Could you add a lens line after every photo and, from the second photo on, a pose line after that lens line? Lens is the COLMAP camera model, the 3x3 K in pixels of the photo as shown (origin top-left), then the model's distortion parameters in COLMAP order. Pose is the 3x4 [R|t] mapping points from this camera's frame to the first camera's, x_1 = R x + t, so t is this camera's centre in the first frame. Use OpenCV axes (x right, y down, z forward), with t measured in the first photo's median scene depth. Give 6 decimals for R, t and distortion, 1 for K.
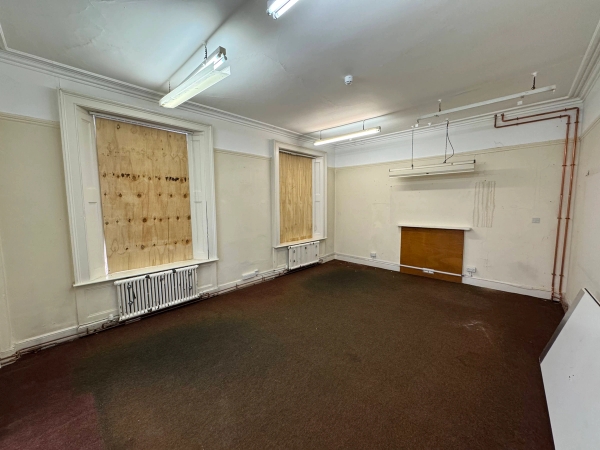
lens RADIAL K [[239.5, 0, 299.8], [0, 239.5, 226.8], [0, 0, 1]] dist [-0.002007, 0.000186]
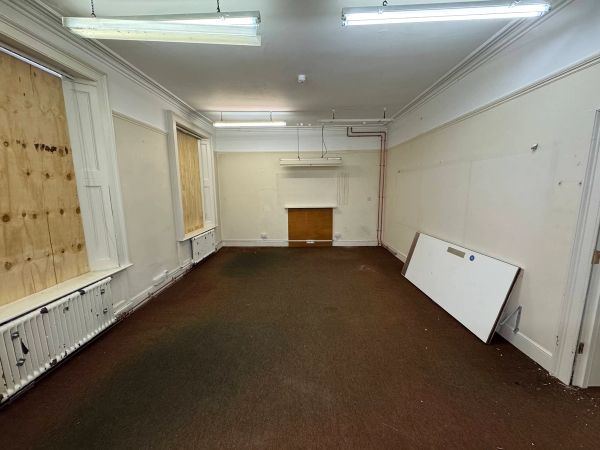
lens RADIAL K [[239.5, 0, 299.5], [0, 239.5, 226.7], [0, 0, 1]] dist [-0.002007, 0.000186]
pose [[0.742321, -0.106378, 0.661547, -0.436534], [0.071311, 0.994252, 0.079861, -0.002539], [-0.666239, -0.012107, 0.745640, 0.101721]]
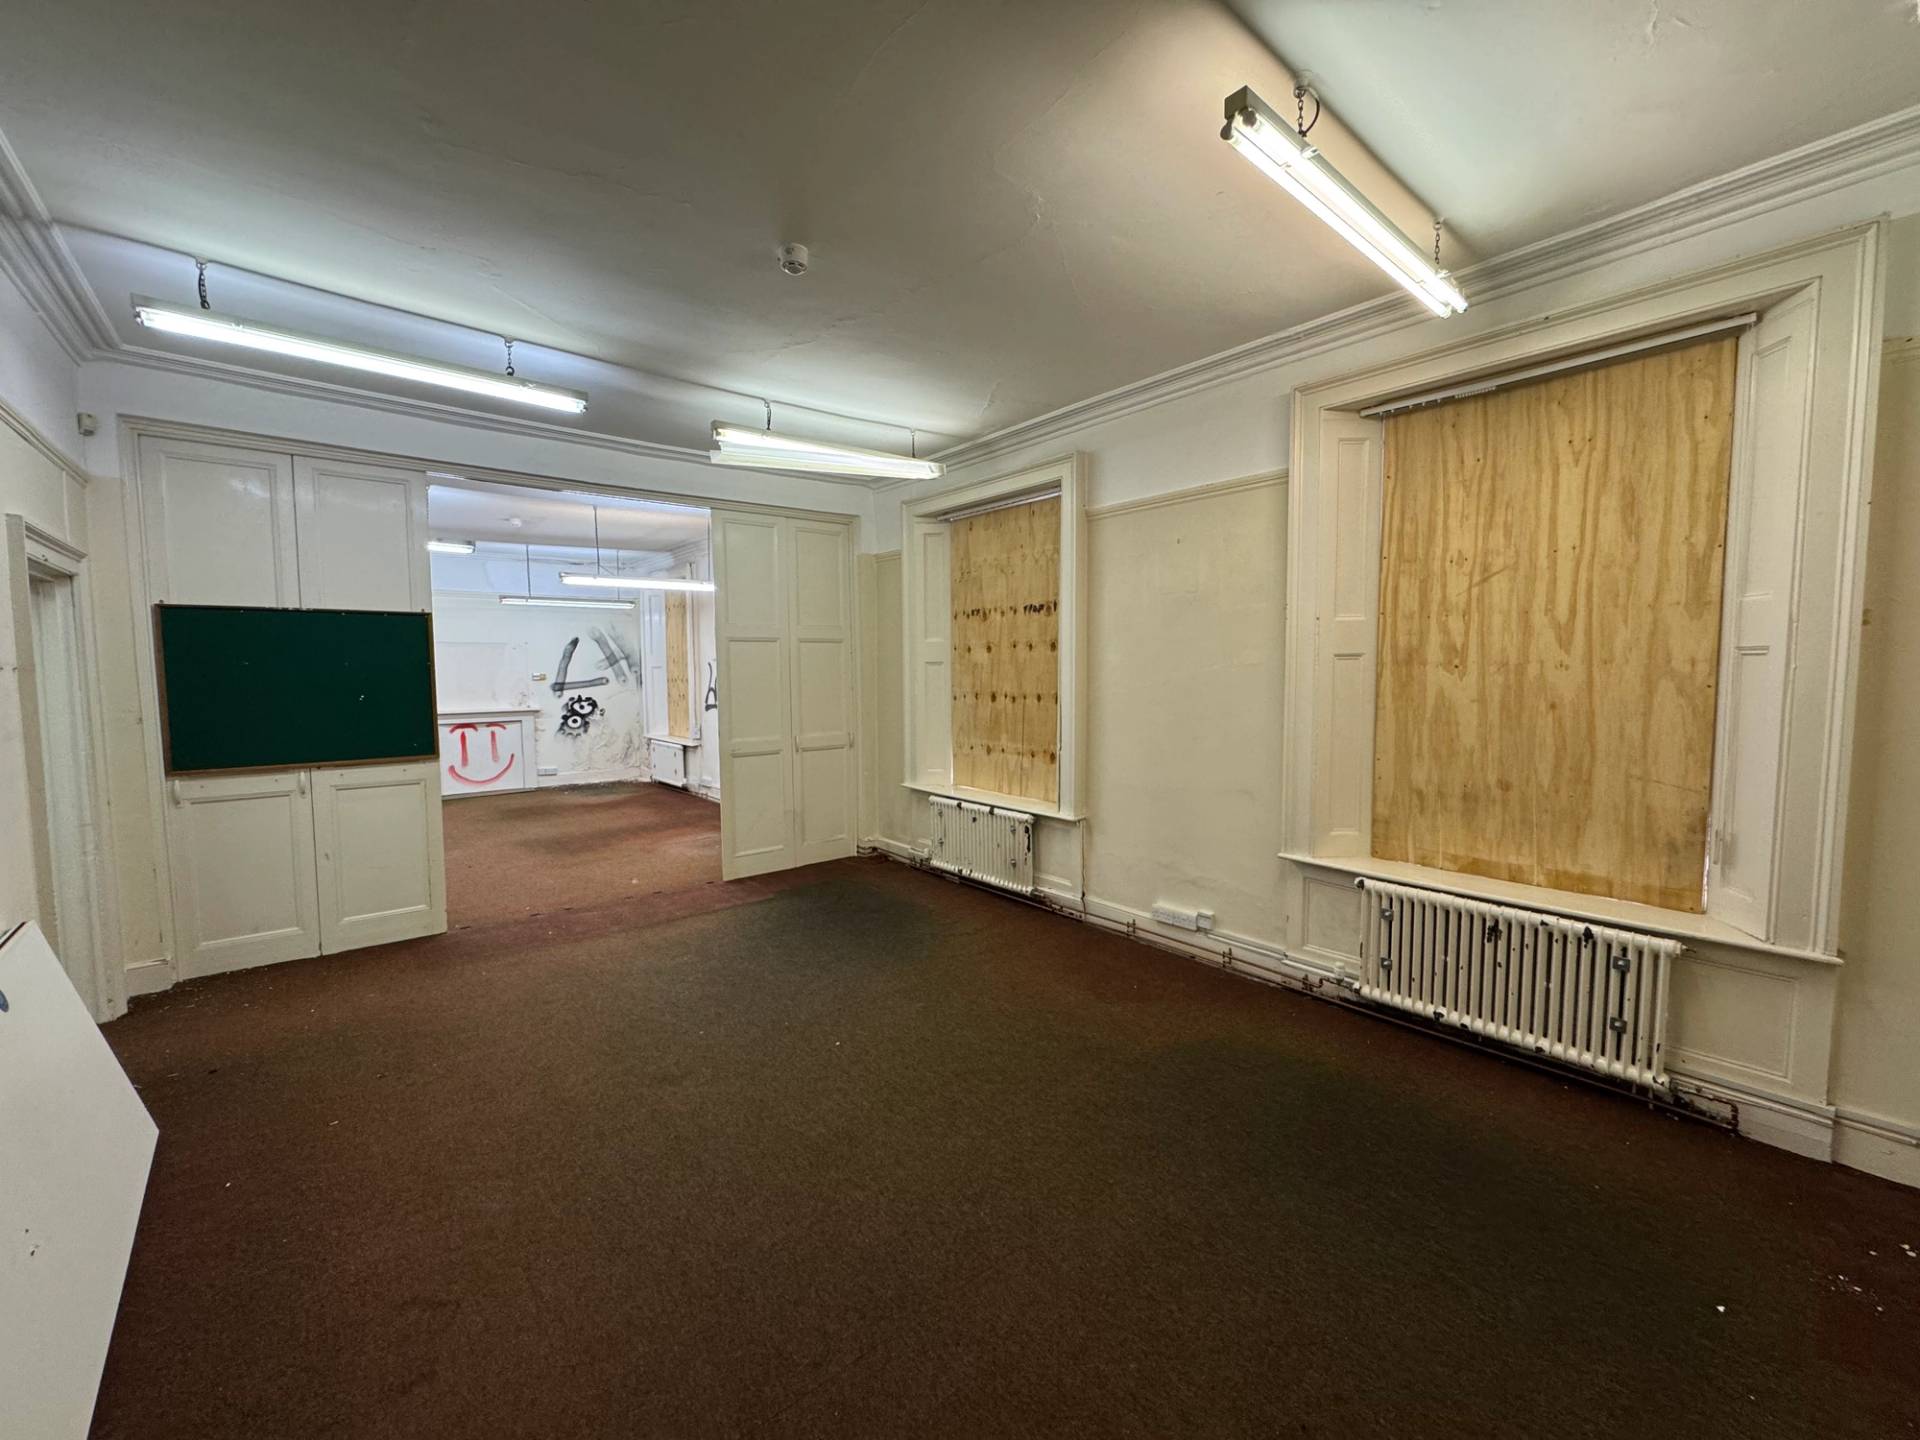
lens RADIAL K [[766.4, 0, 951.0], [0, 766.4, 720.7], [0, 0, 1]] dist [-0.002007, 0.000186]
pose [[-0.117500, 0.077051, -0.990079, 0.818375], [-0.093788, 0.991668, 0.088305, -0.096490], [0.988634, 0.103233, -0.109295, 0.936572]]
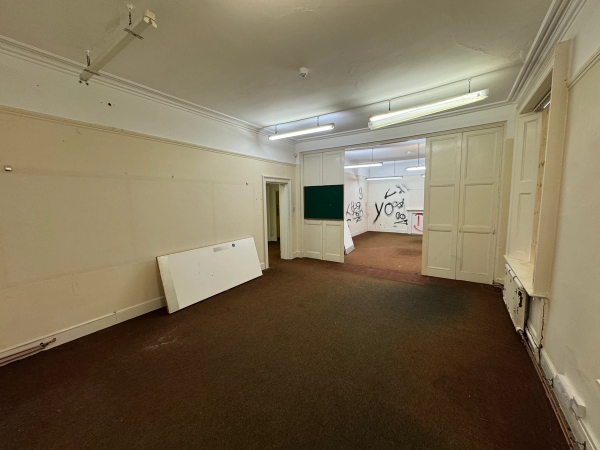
lens RADIAL K [[239.5, 0, 302.3], [0, 239.5, 225.5], [0, 0, 1]] dist [-0.002007, 0.000186]
pose [[-0.984777, 0.041562, -0.168781, 0.275446], [0.005332, 0.977759, 0.209665, -0.143674], [0.173741, 0.205573, -0.963096, 1.424811]]
